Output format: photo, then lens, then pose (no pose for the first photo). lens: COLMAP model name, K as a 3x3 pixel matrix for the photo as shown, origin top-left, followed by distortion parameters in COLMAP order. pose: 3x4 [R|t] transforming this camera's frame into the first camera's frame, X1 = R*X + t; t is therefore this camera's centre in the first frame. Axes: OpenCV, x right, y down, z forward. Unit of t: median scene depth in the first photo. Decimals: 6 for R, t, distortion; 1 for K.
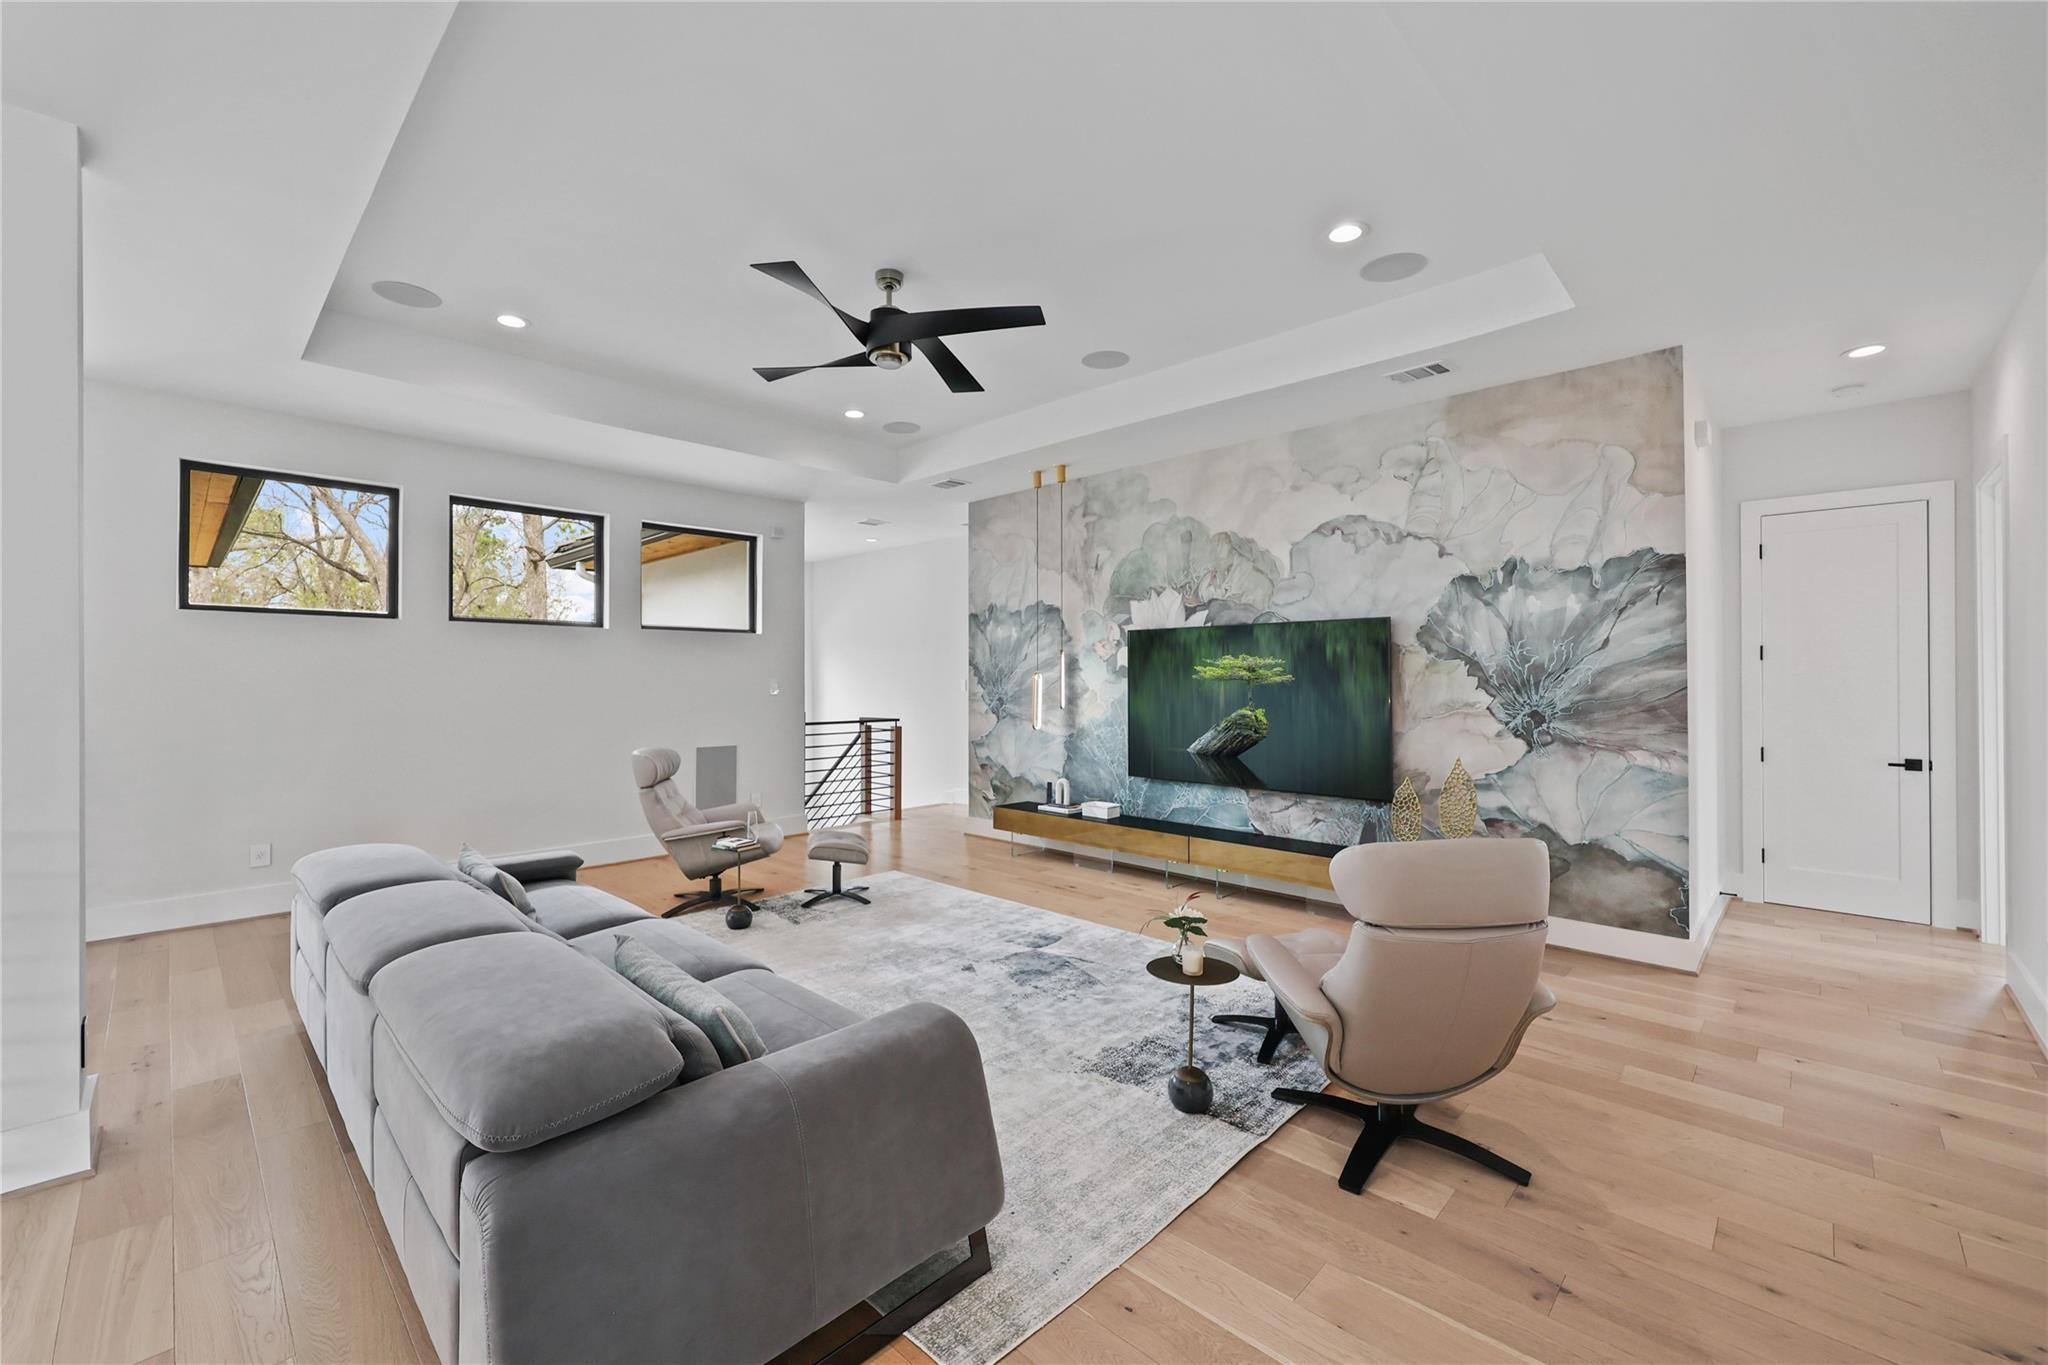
lens RADIAL K [[869.6, 0, 1024.0], [0, 869.6, 682.5], [0, 0, 1]] dist [-0.000602, -0.000071]
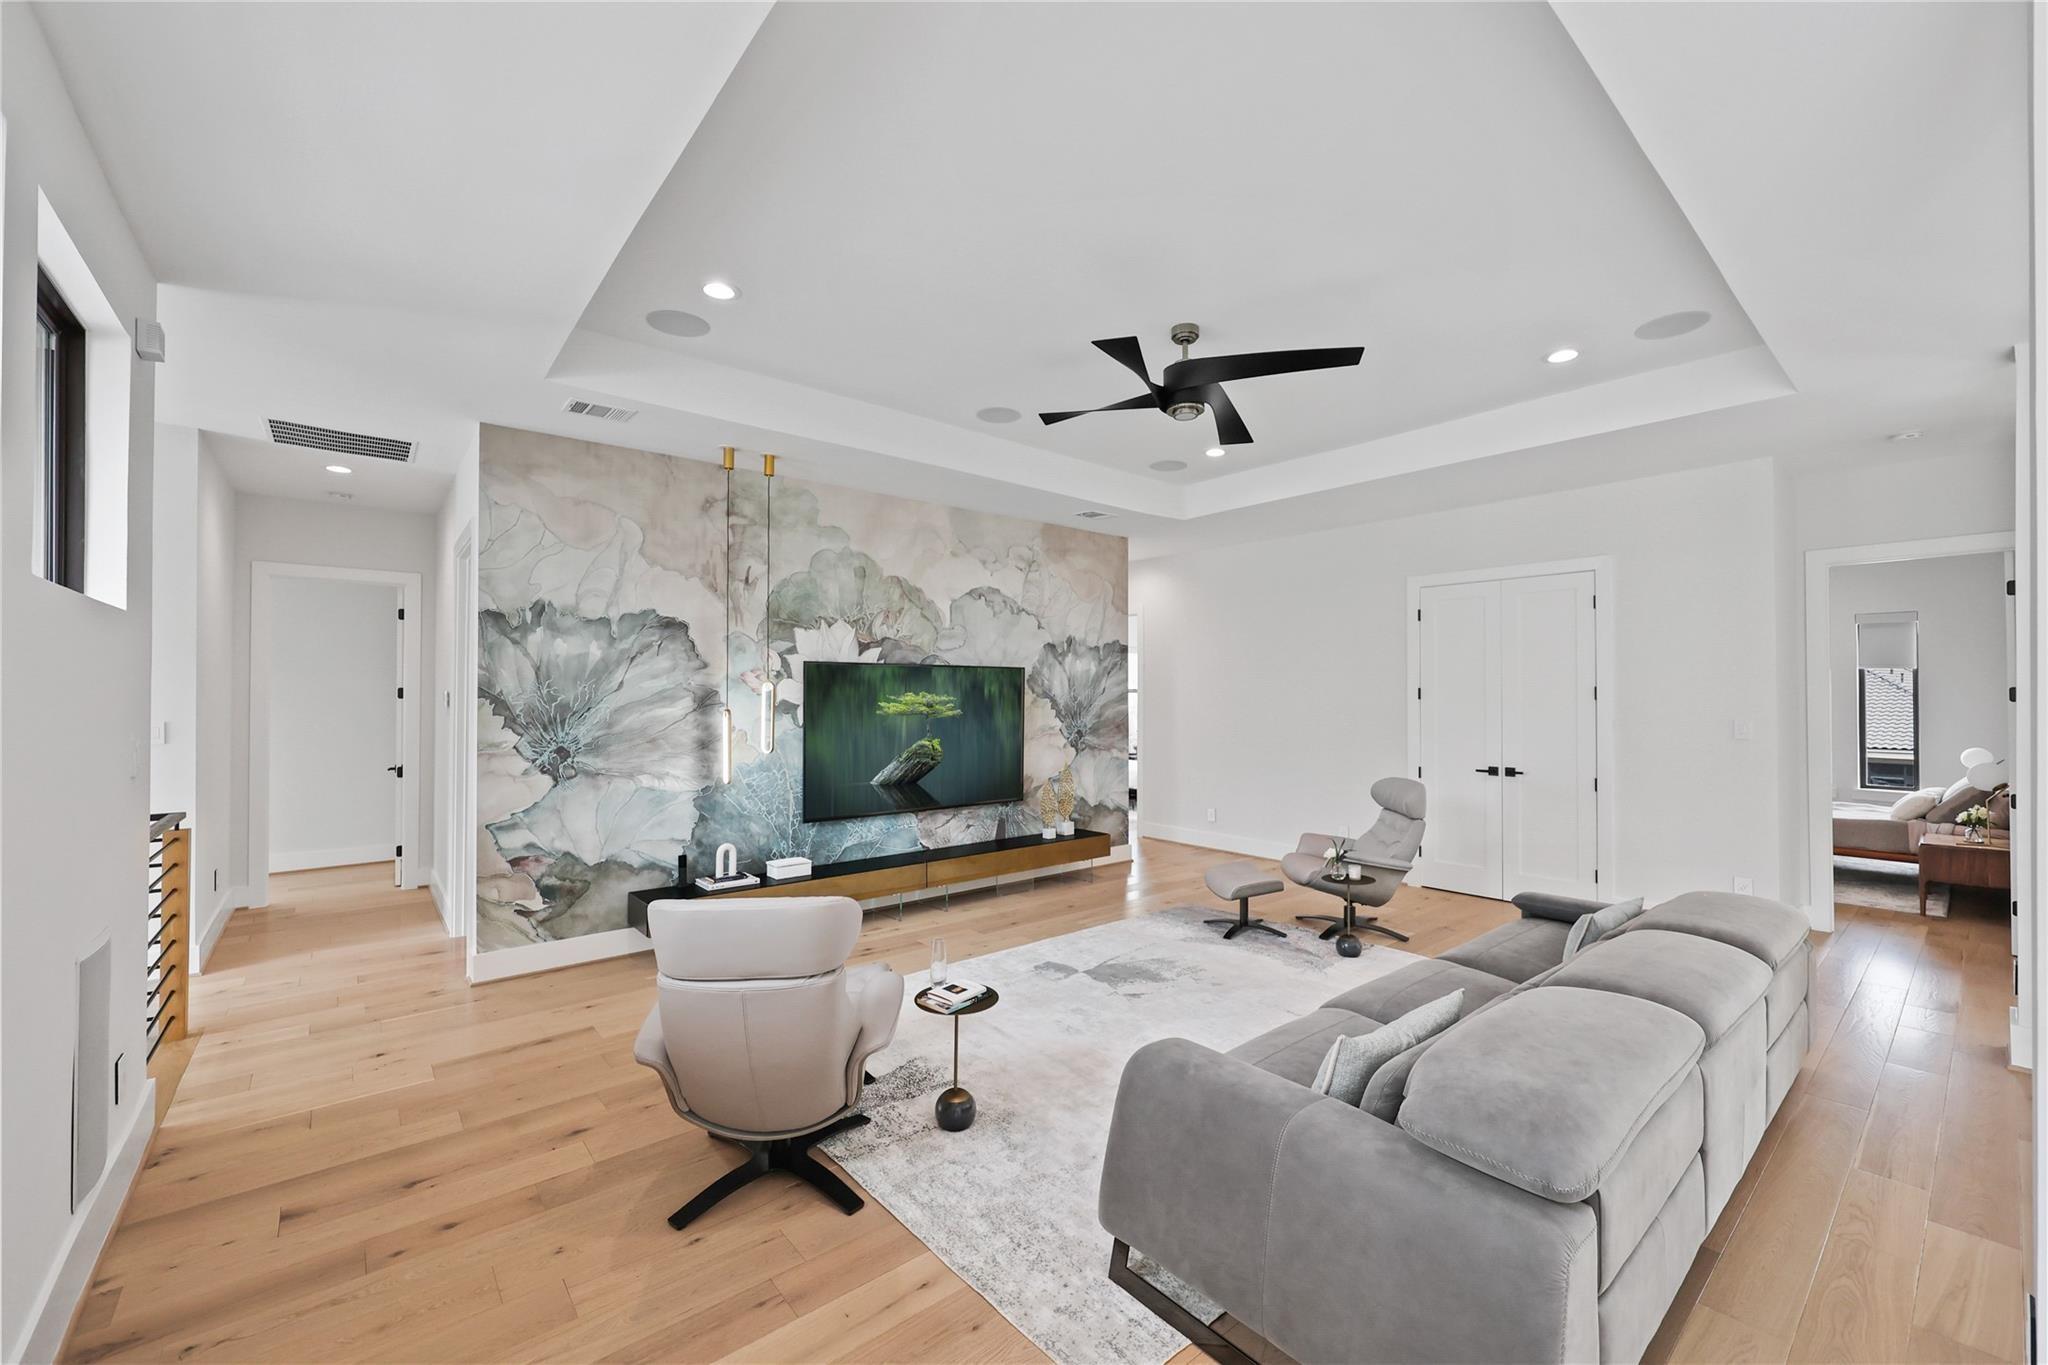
lens RADIAL K [[806.4, 0, 1021.5], [0, 806.4, 719.5], [0, 0, 1]] dist [0.000215, -0.000051]
pose [[0.092980, -0.013127, 0.995581, -0.689941], [0.017665, 0.999777, 0.011532, -0.005218], [-0.995511, 0.016515, 0.093191, 0.700275]]
